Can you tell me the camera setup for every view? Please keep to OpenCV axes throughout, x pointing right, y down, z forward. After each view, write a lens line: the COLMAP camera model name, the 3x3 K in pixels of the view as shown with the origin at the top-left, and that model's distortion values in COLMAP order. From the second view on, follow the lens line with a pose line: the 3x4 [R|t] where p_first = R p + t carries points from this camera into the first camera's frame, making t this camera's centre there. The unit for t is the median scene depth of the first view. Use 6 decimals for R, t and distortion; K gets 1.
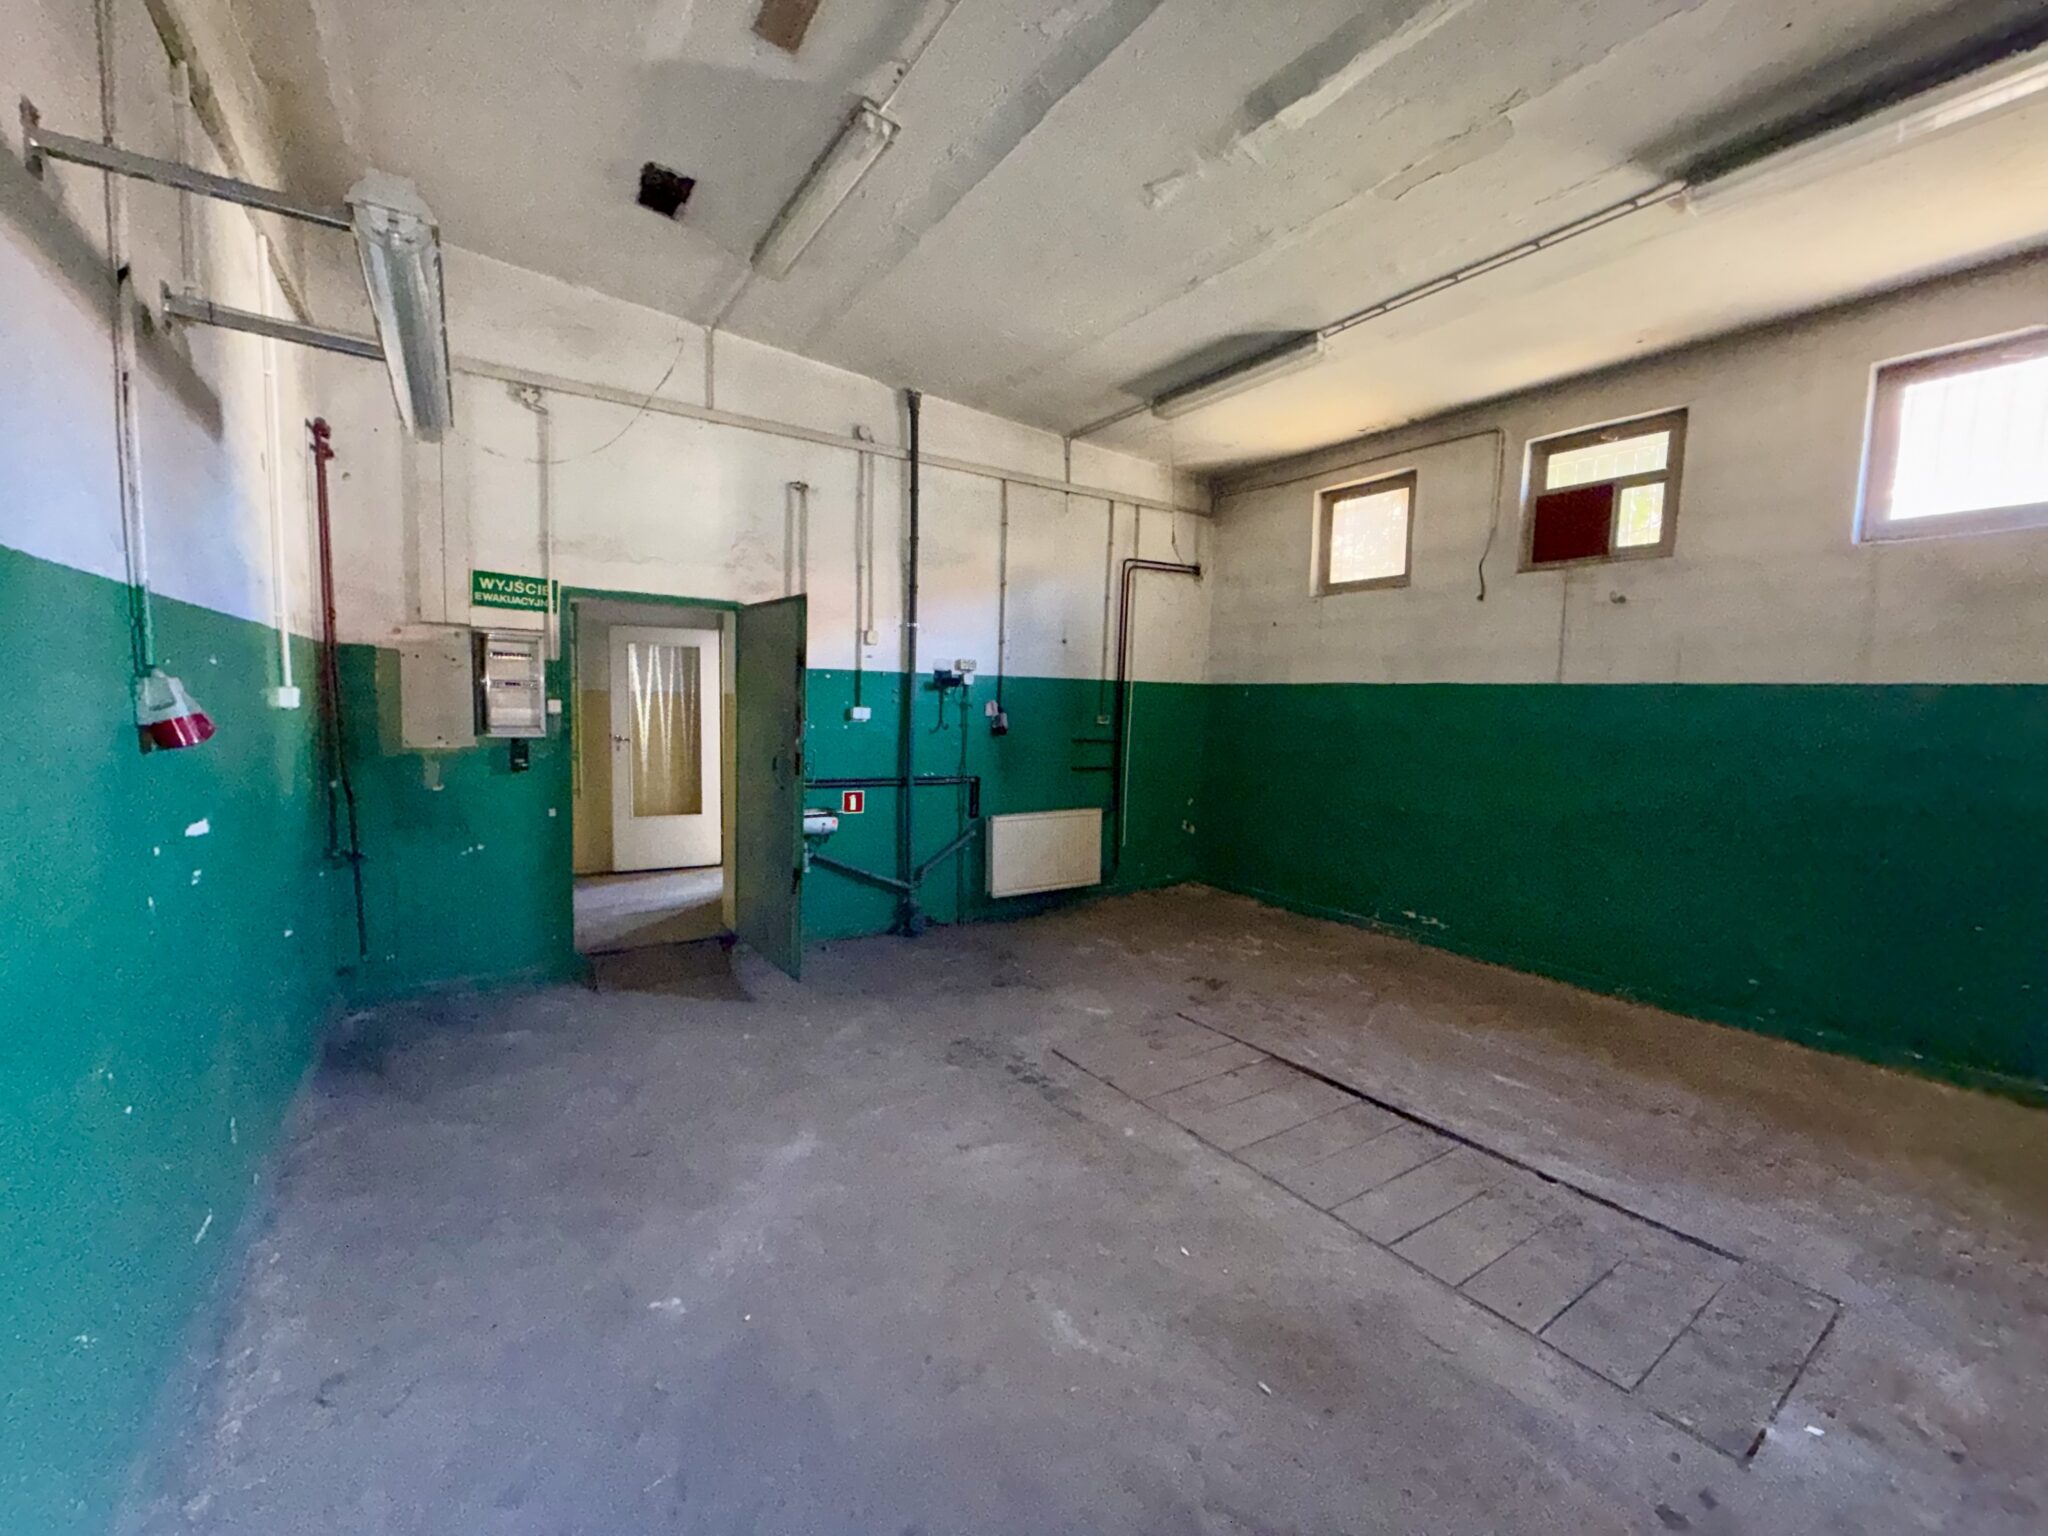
lens RADIAL K [[816.6, 0, 1018.3], [0, 816.6, 772.7], [0, 0, 1]] dist [-0.001095, 0.000164]
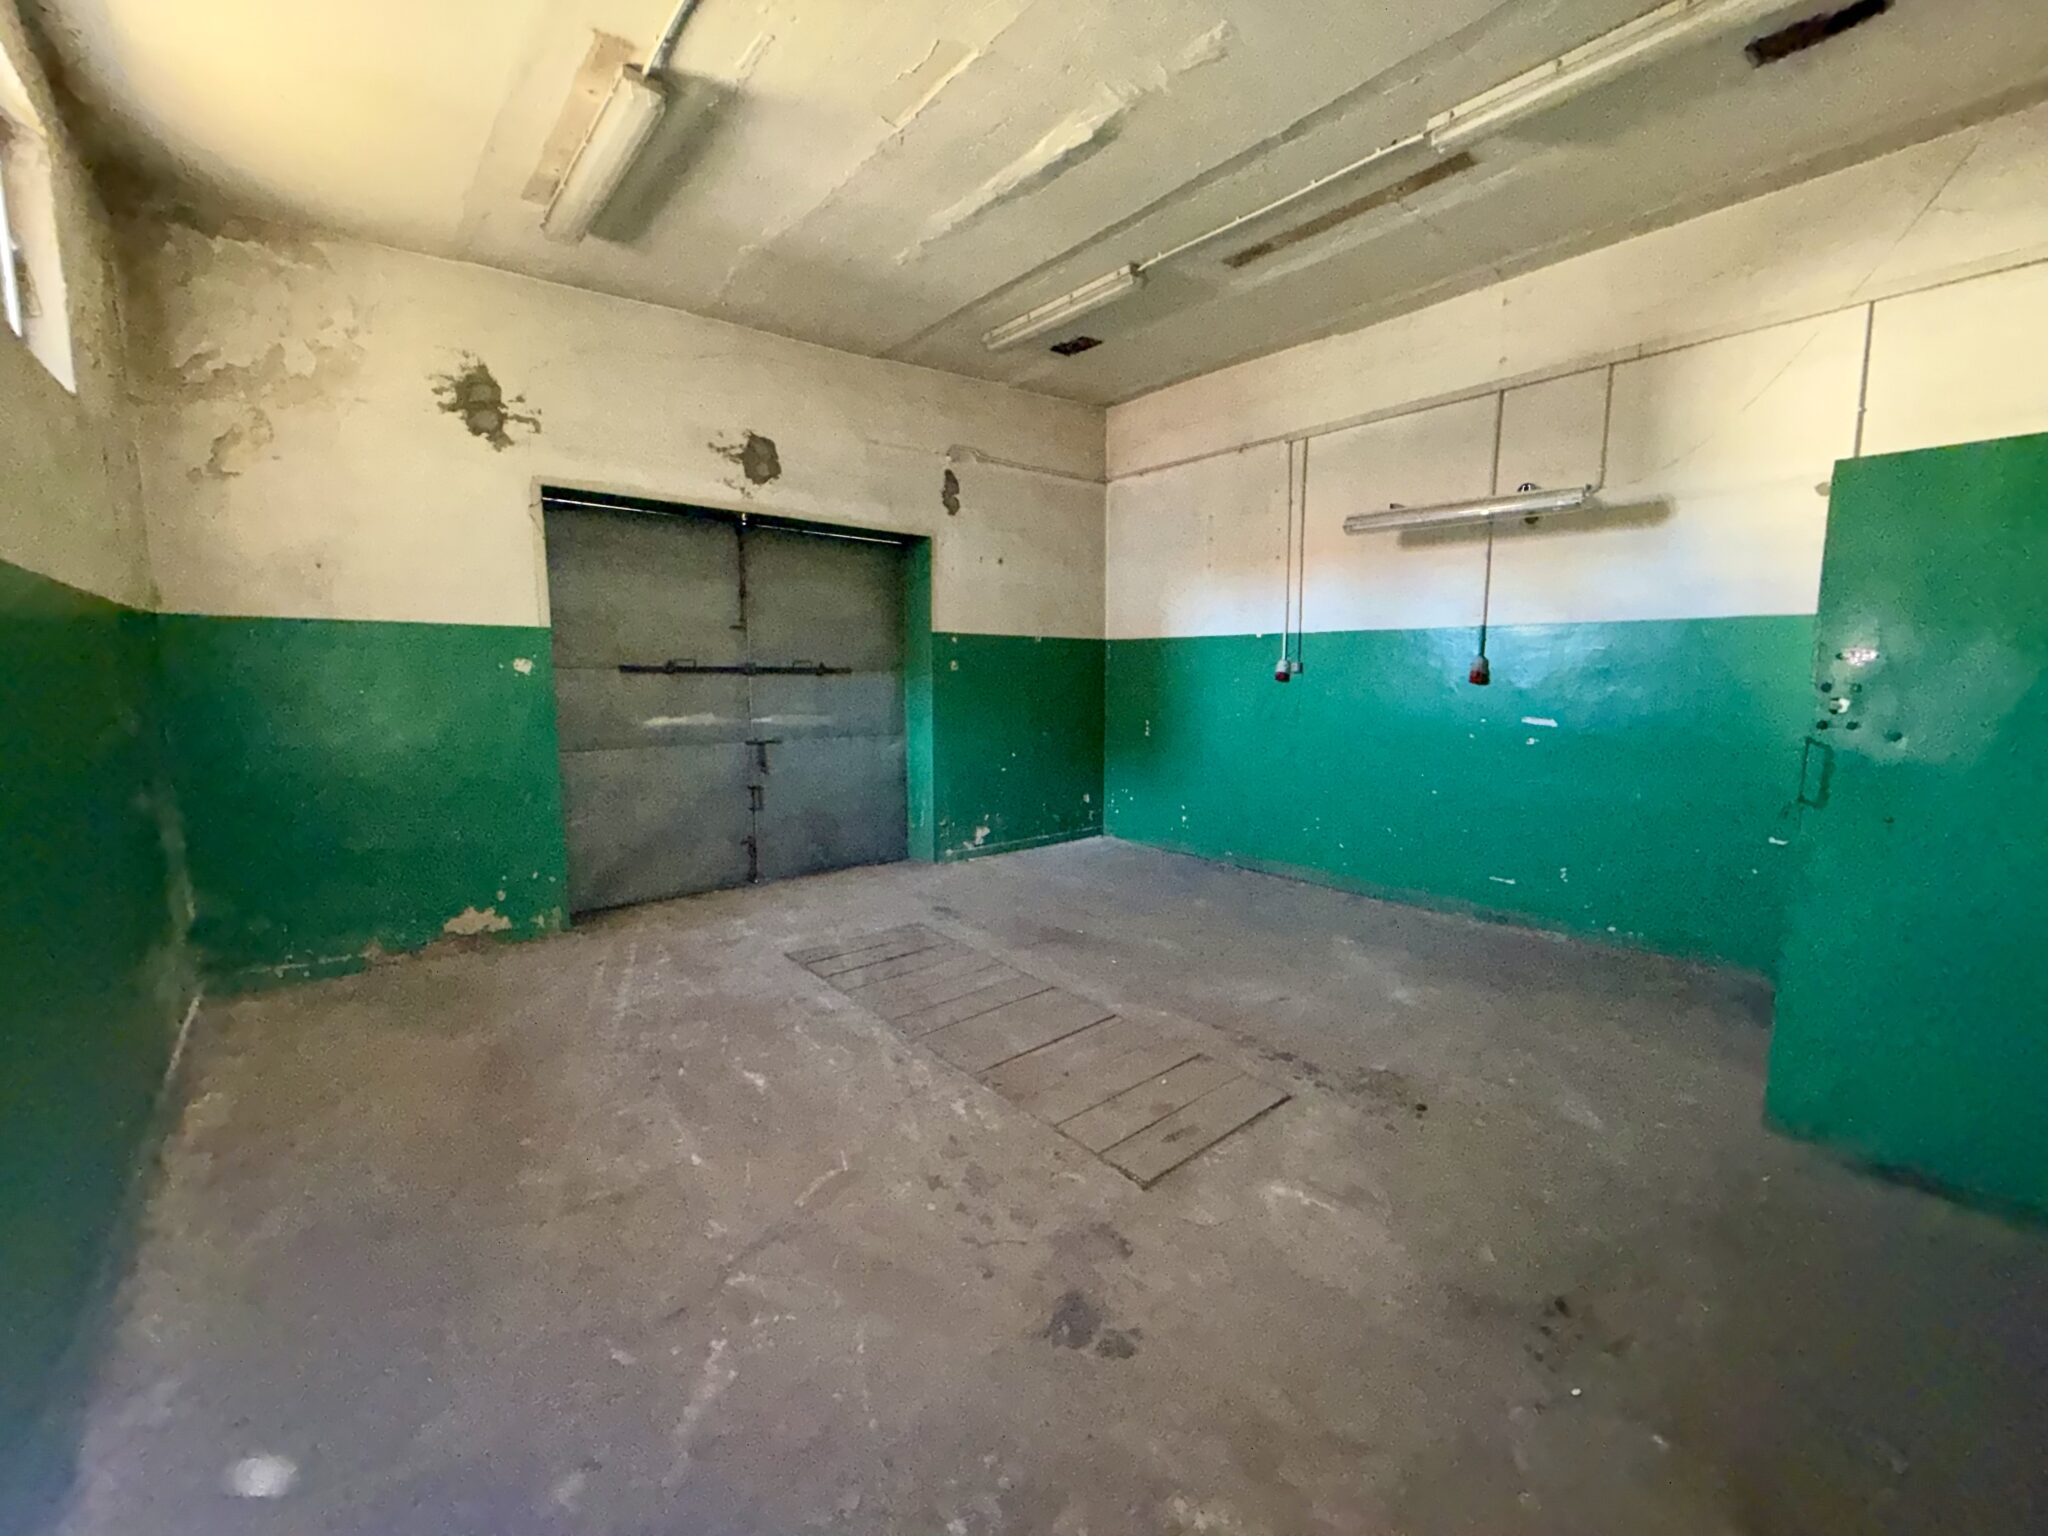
lens RADIAL K [[816.6, 0, 1019.2], [0, 816.6, 773.1], [0, 0, 1]] dist [-0.001095, 0.000164]
pose [[-0.992992, -0.008057, -0.117903, 0.440638], [-0.032711, 0.977431, 0.208705, -0.131621], [0.113561, 0.211100, -0.970845, 1.855428]]
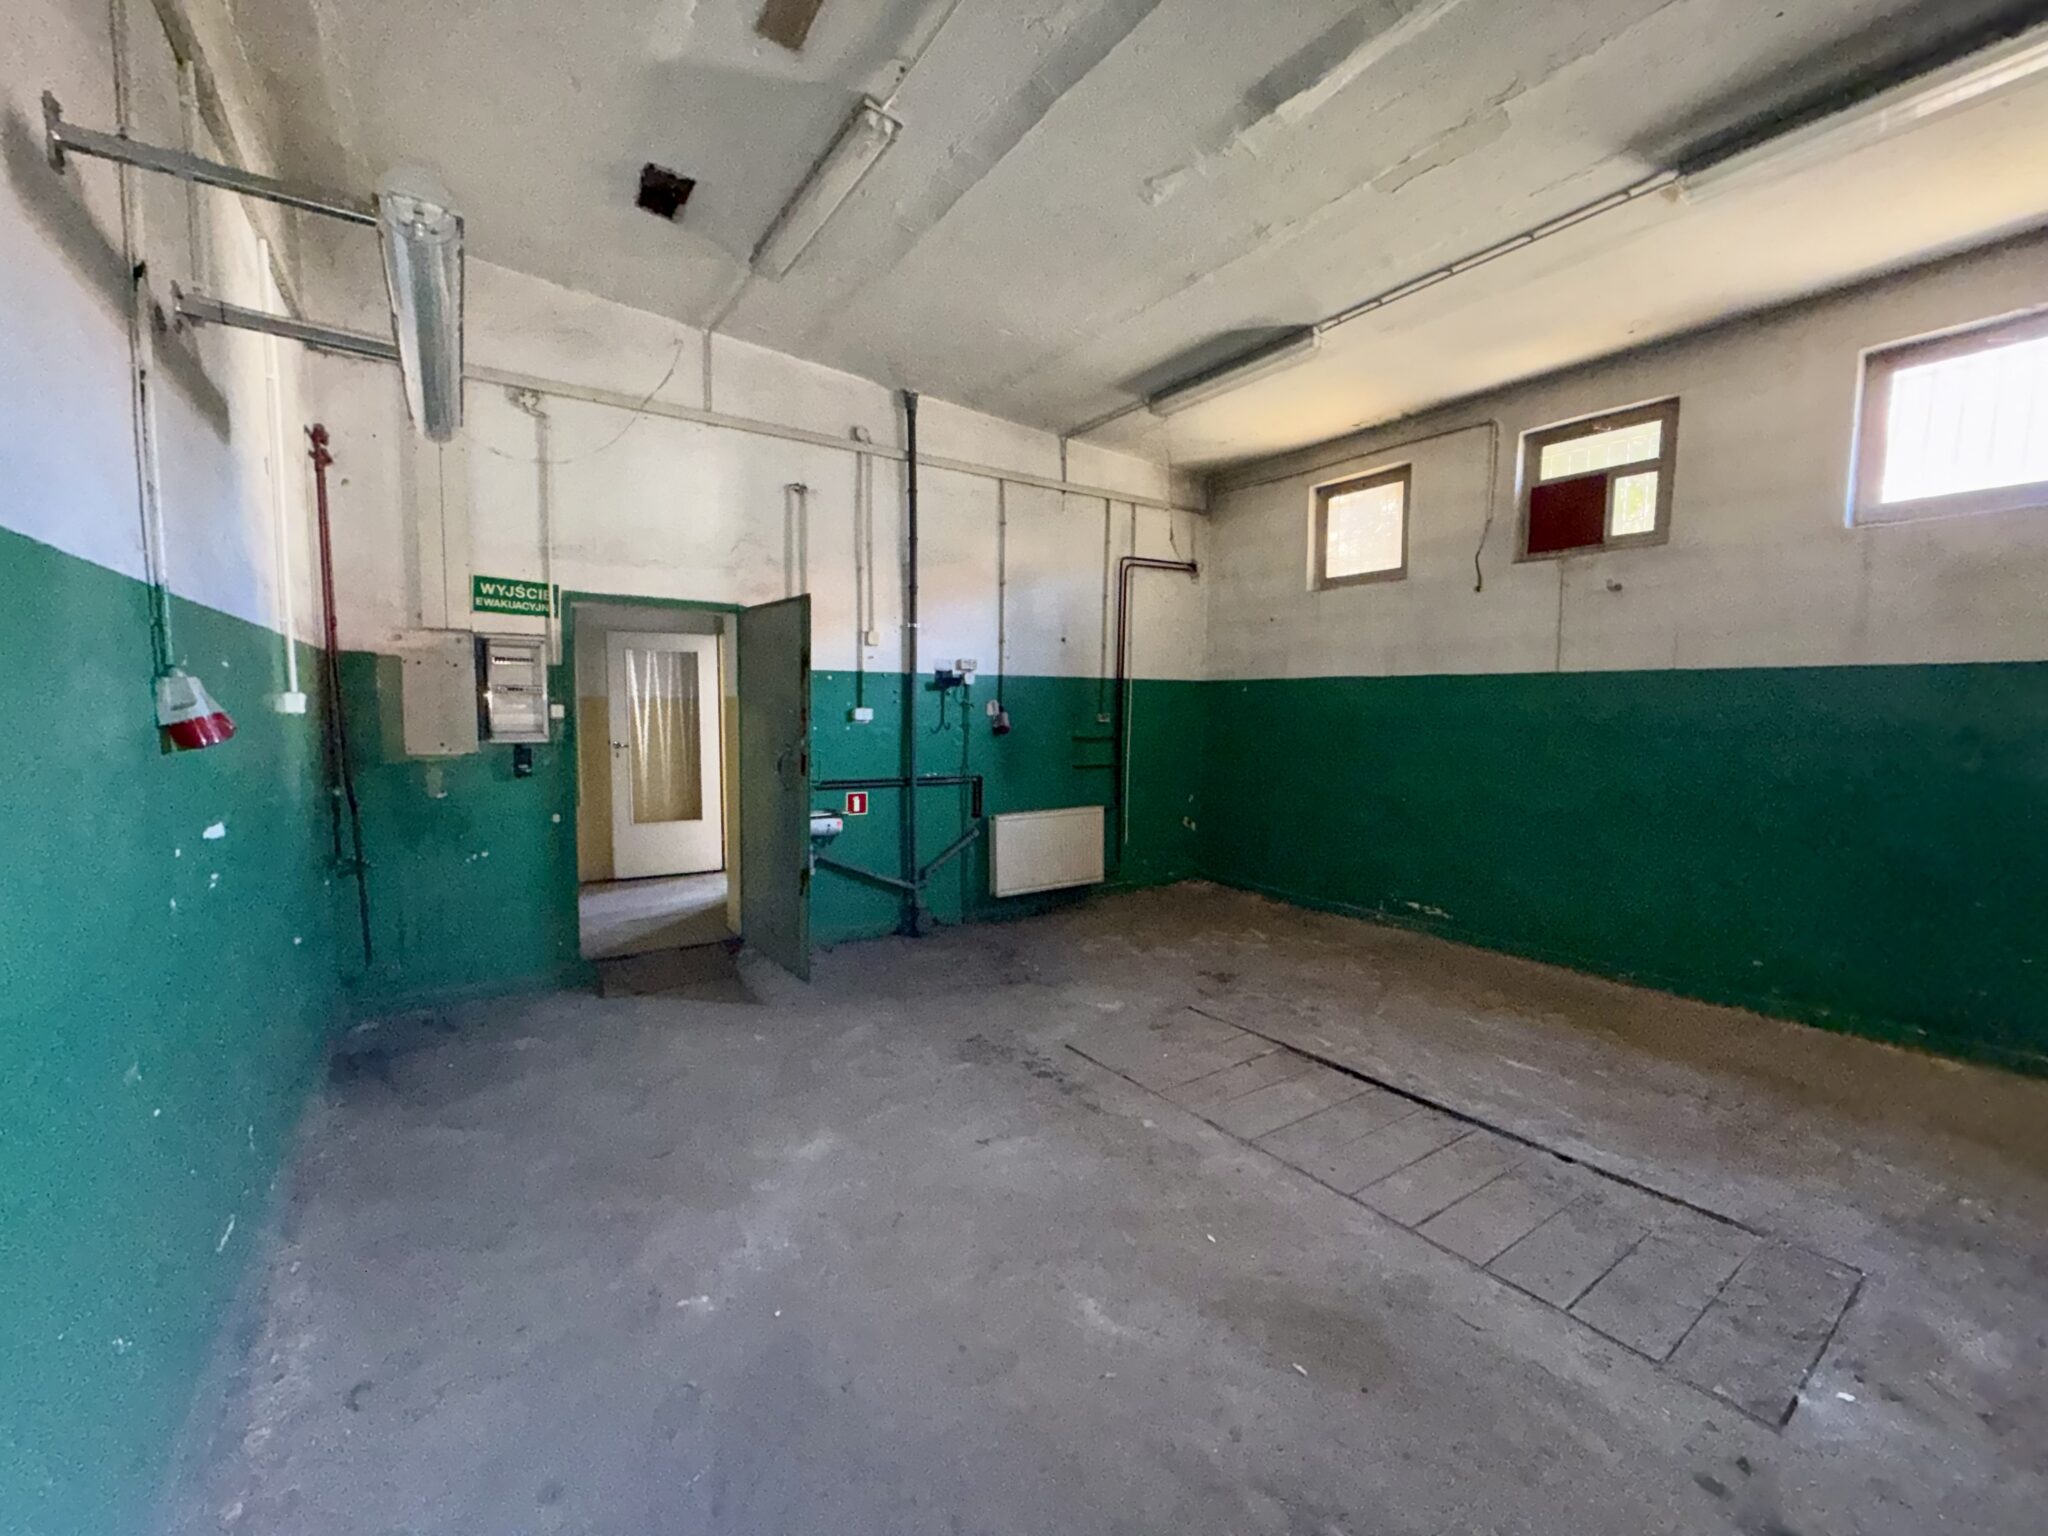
lens RADIAL K [[816.6, 0, 1019.6], [0, 816.6, 772.0], [0, 0, 1]] dist [-0.001095, 0.000164]
pose [[0.999779, -0.018197, 0.010550, -0.021511], [0.018258, 0.999817, -0.005714, 0.011456], [-0.010444, 0.005905, 0.999928, -0.000922]]
